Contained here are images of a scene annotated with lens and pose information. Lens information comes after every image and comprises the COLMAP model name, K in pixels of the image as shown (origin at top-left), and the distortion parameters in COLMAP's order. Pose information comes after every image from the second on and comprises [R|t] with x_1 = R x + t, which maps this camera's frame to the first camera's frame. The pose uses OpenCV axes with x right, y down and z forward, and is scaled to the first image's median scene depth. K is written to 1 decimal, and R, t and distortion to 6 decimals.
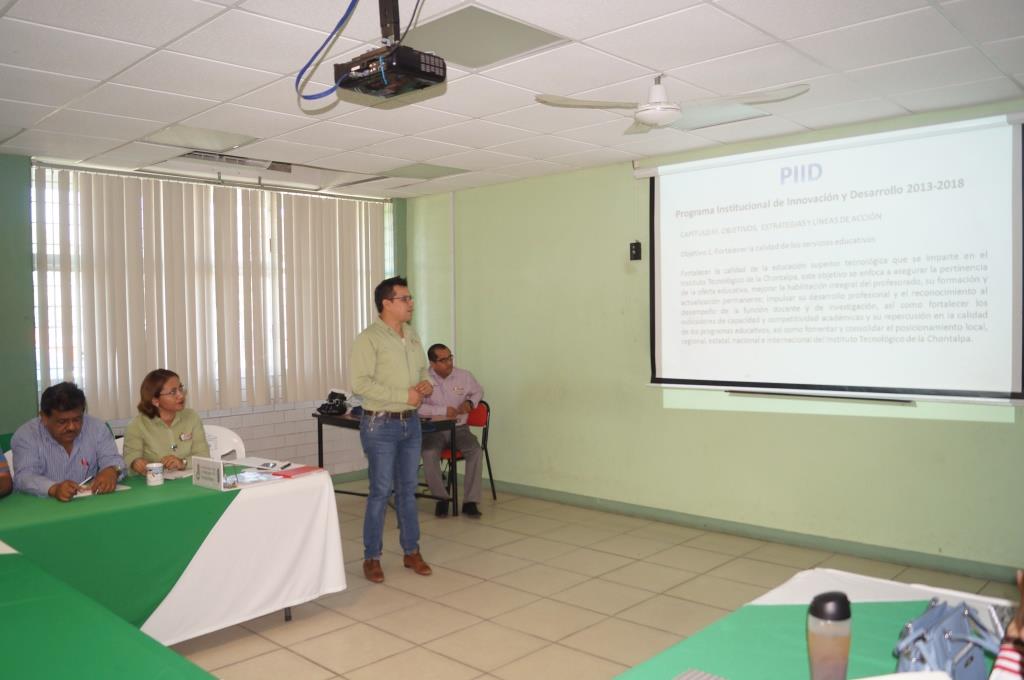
lens RADIAL K [[828.3, 0, 504.6], [0, 828.3, 343.9], [0, 0, 1]] dist [-0.058208, -0.023010]
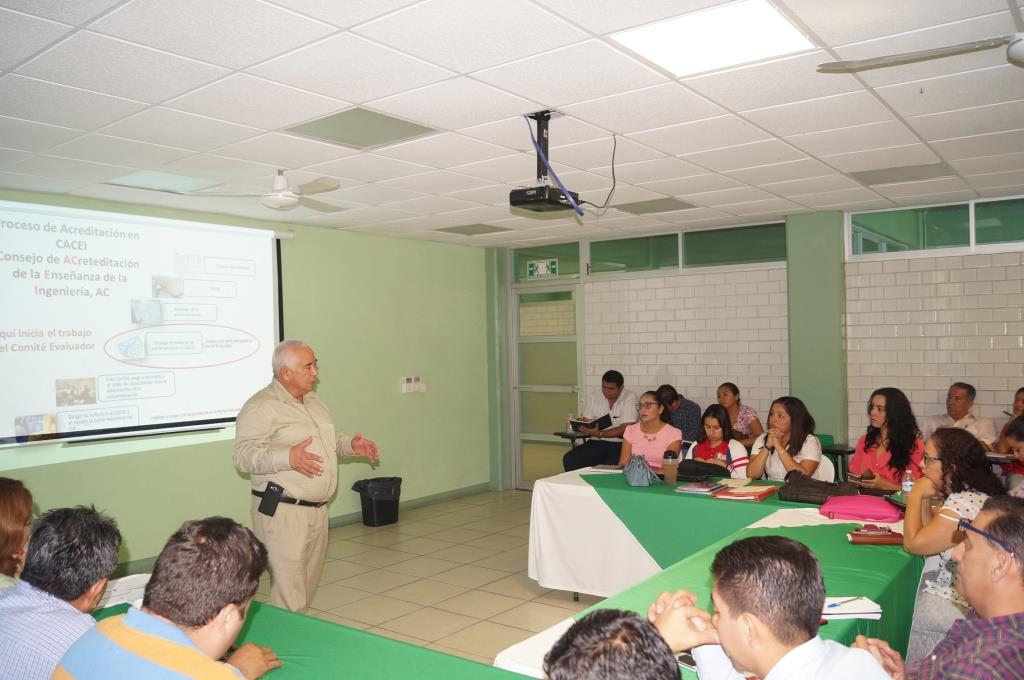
lens RADIAL K [[831.0, 0, 514.7], [0, 831.0, 339.7], [0, 0, 1]] dist [-0.081236, 0.024763]
pose [[-0.116478, 0.025686, 0.992861, -0.711503], [0.052433, 0.998431, -0.019679, -0.017574], [-0.991808, 0.049766, -0.117642, 0.535099]]
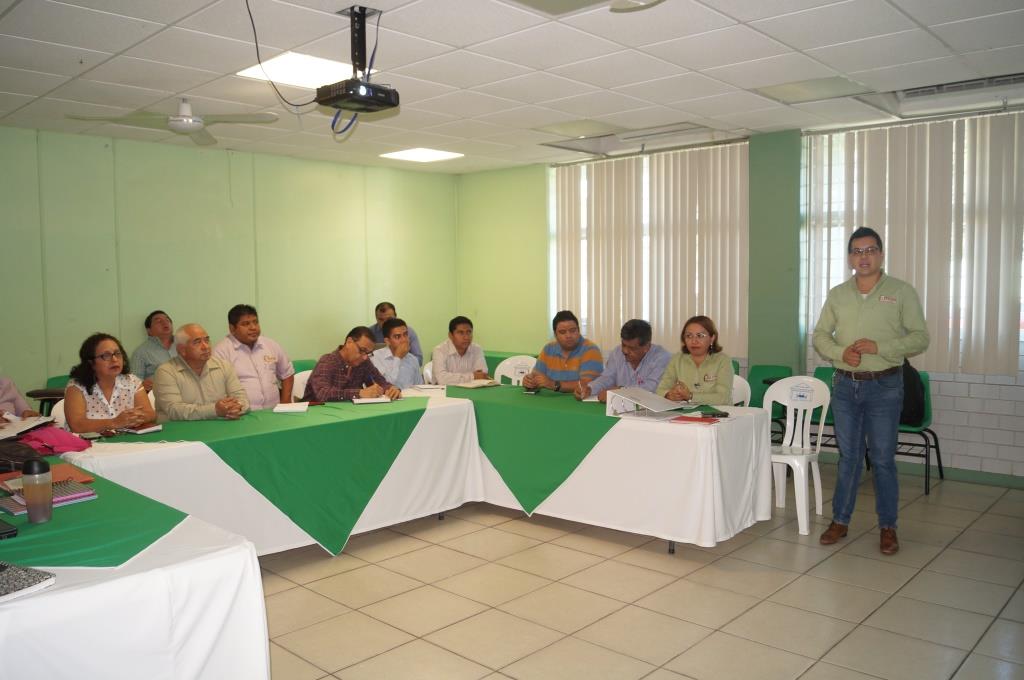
lens RADIAL K [[831.0, 0, 512.0], [0, 831.0, 345.4], [0, 0, 1]] dist [-0.081236, 0.024763]
pose [[0.015604, 0.089919, -0.995827, 0.552391], [-0.021461, 0.995749, 0.089576, -0.019543], [0.999648, 0.019973, 0.017467, 0.537434]]
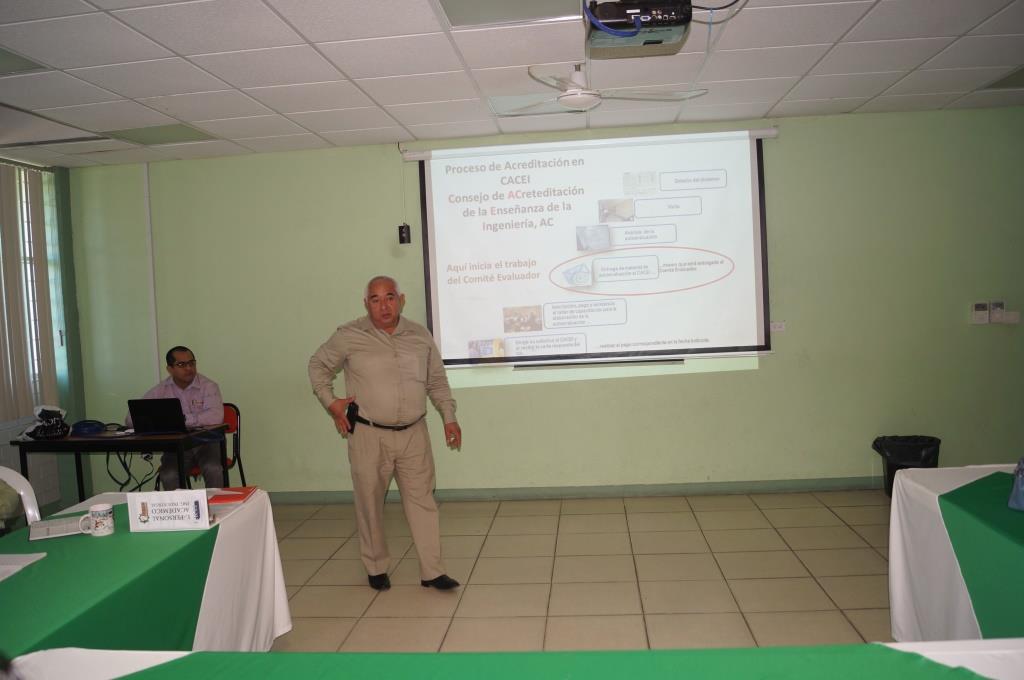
lens RADIAL K [[831.0, 0, 506.7], [0, 831.0, 341.9], [0, 0, 1]] dist [-0.081236, 0.024763]
pose [[0.786115, -0.053398, 0.615769, -0.370488], [0.055763, 0.998326, 0.015384, 0.008019], [-0.615559, 0.022243, 0.787777, 0.149302]]
